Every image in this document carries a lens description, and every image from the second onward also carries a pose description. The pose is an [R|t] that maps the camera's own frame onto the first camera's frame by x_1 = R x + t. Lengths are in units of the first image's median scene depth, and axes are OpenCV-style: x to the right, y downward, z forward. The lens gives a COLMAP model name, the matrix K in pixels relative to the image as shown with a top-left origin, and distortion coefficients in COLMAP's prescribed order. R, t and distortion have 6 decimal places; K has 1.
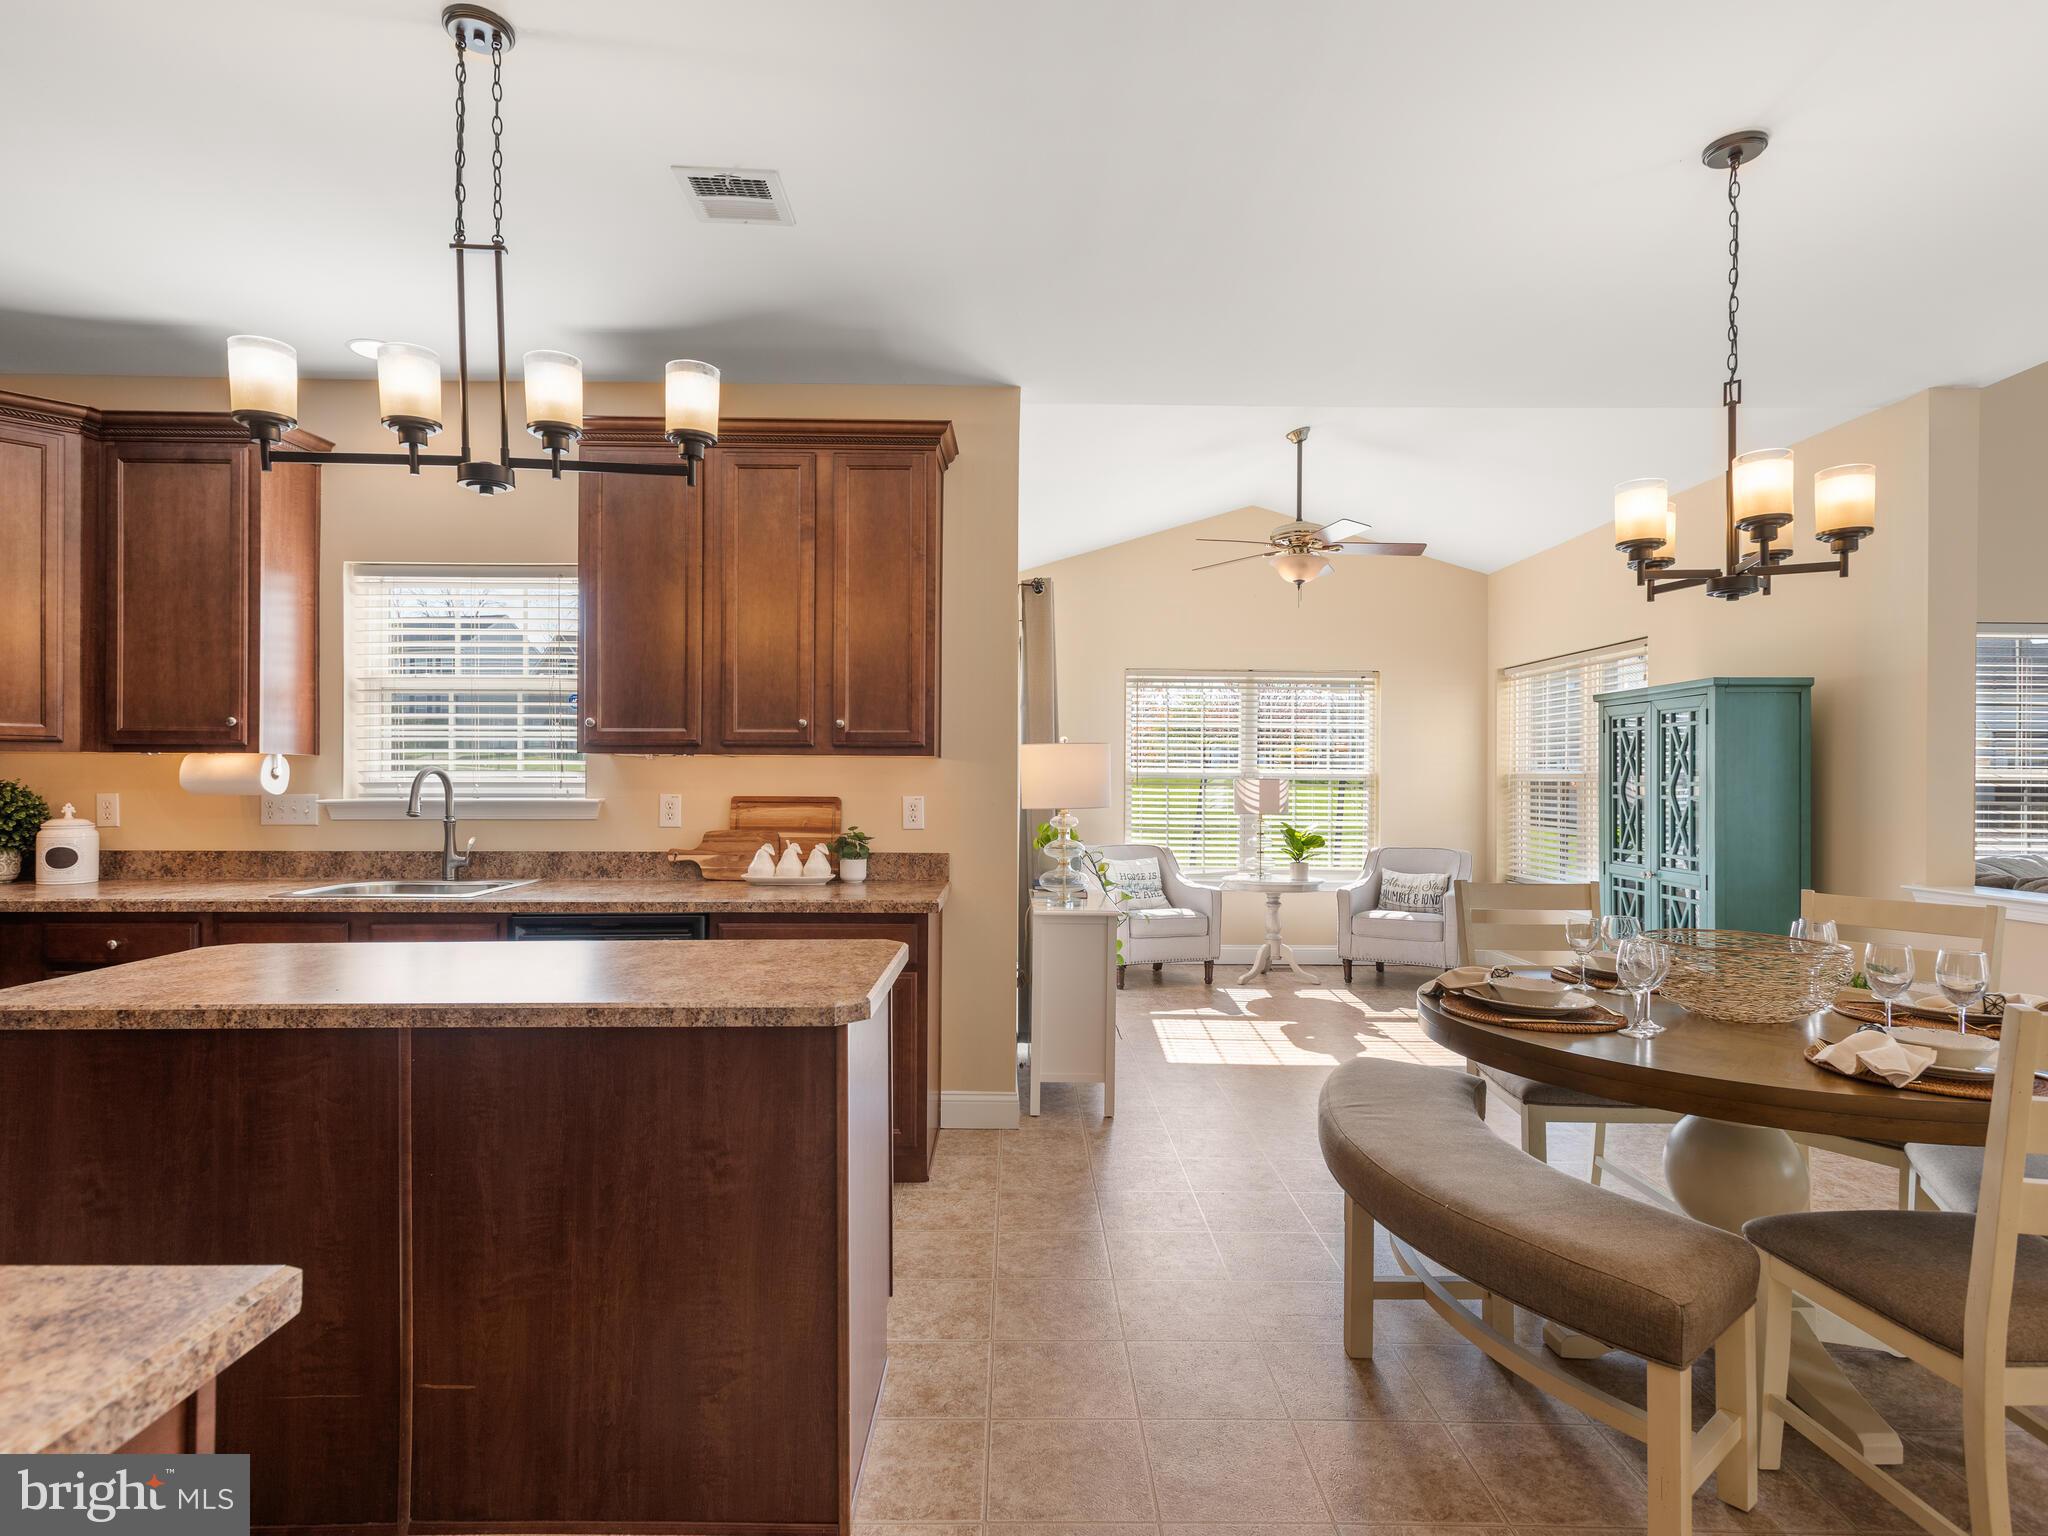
lens RADIAL K [[1092.3, 0, 1036.5], [0, 1092.3, 773.4], [0, 0, 1]] dist [0.024114, -0.008777]
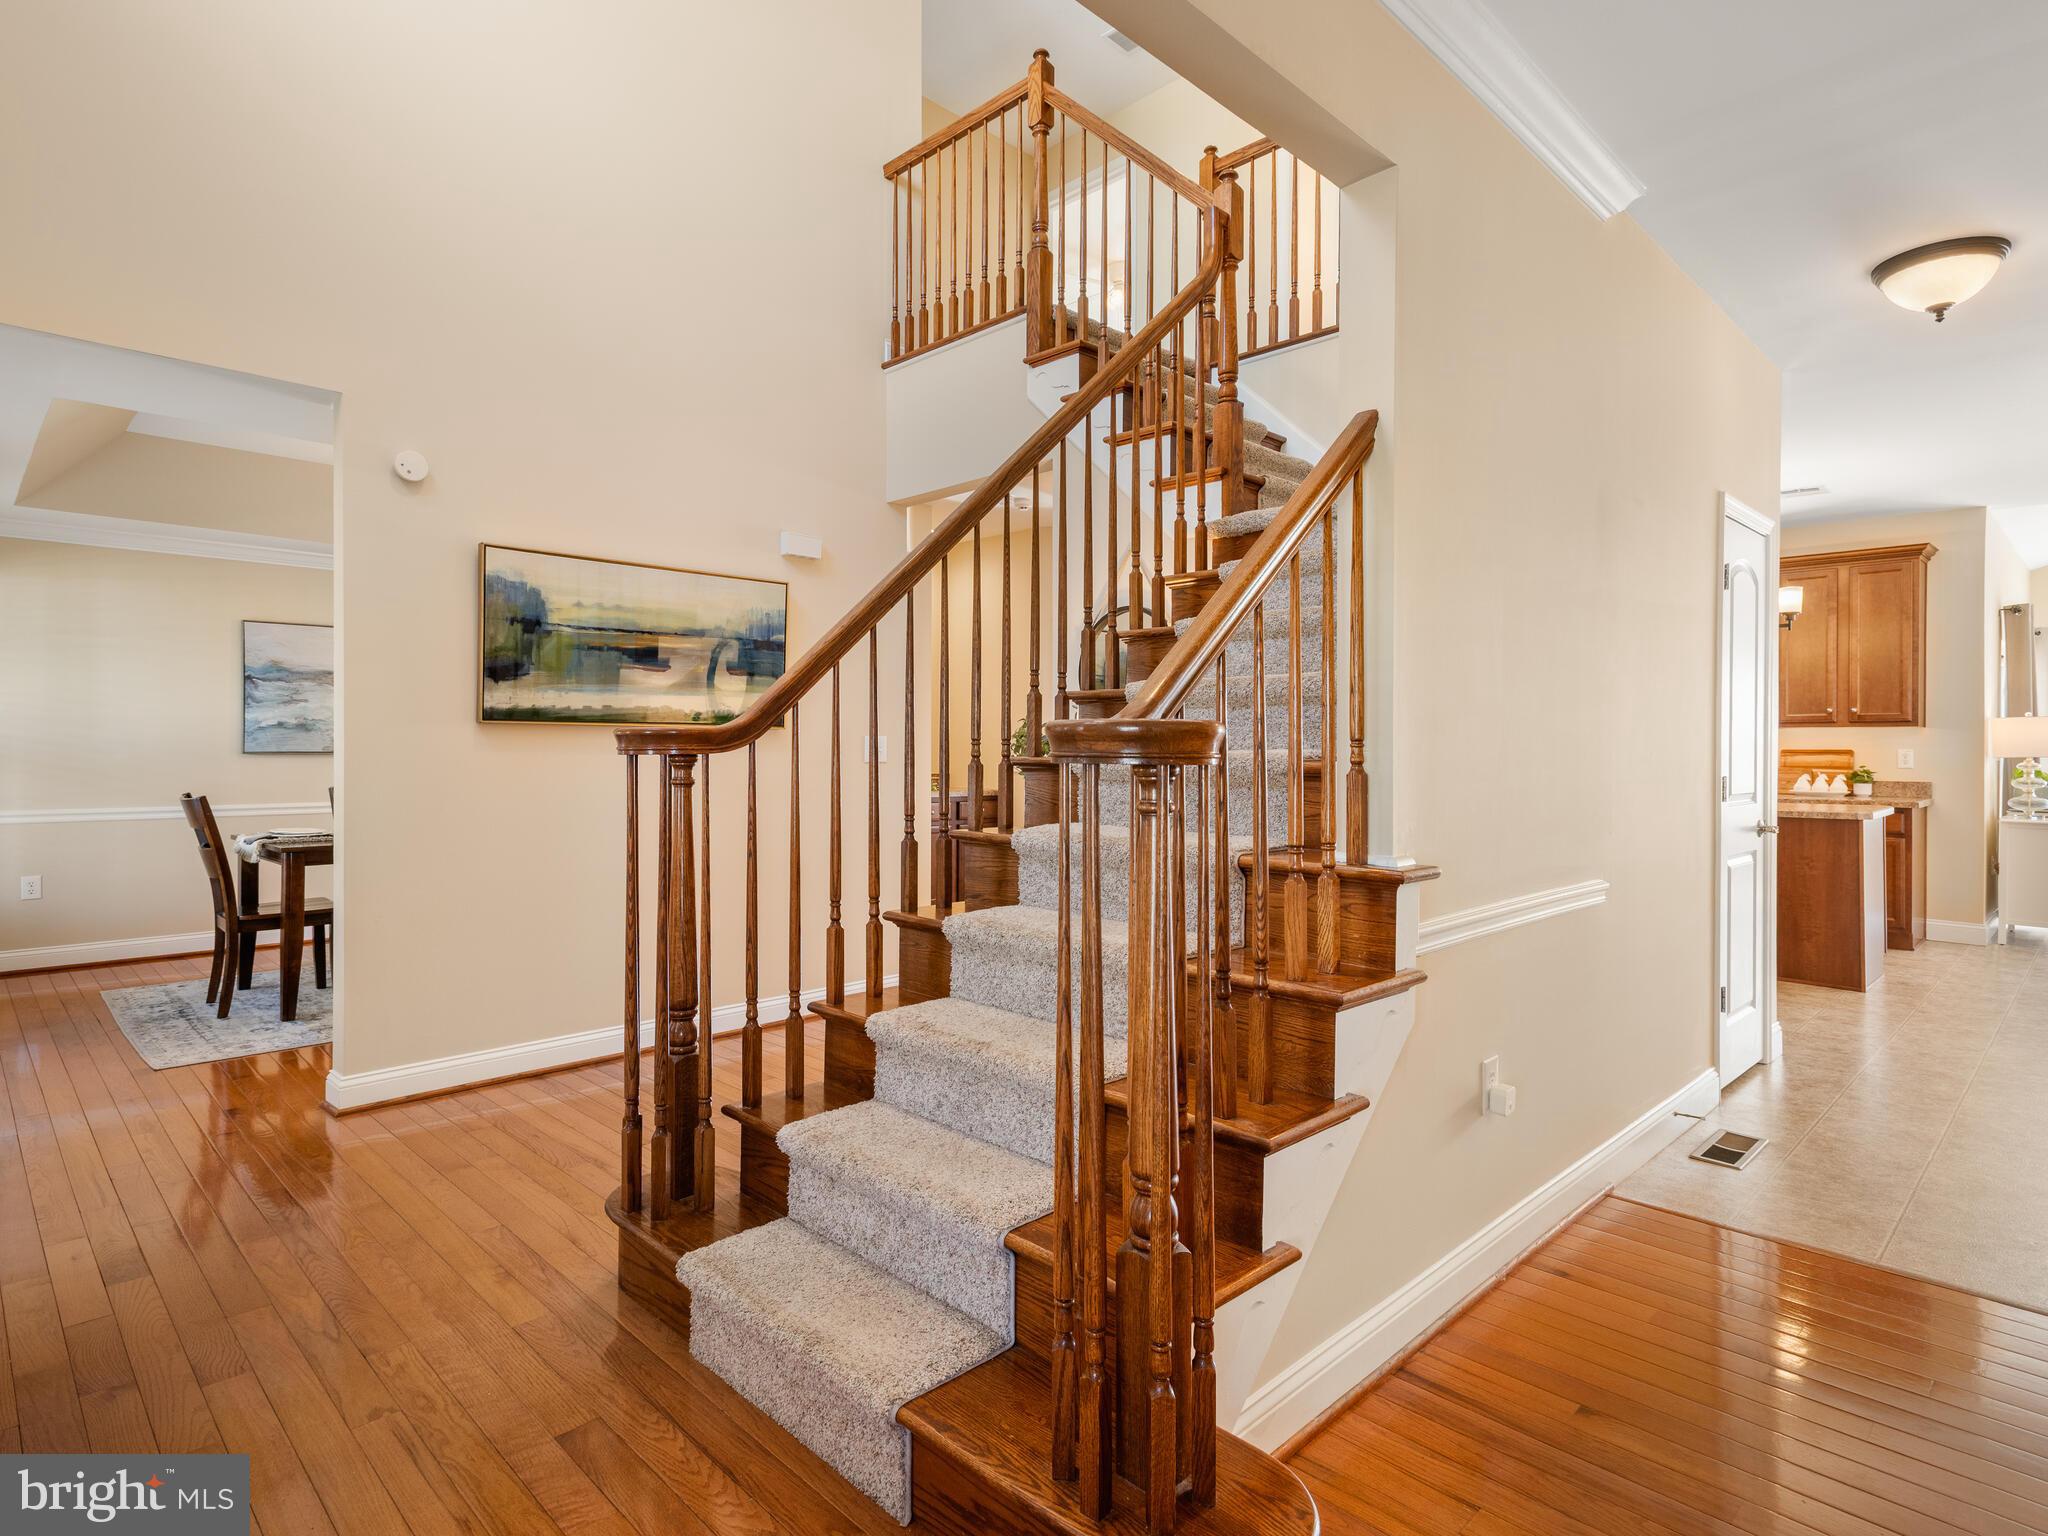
lens RADIAL K [[1092.3, 0, 1033.4], [0, 1092.3, 750.5], [0, 0, 1]] dist [0.024114, -0.008777]
pose [[0.693714, -0.002104, -0.720248, 0.202634], [0.004676, 0.999988, 0.001583, 0.014240], [0.720236, -0.004466, 0.693715, -1.294020]]
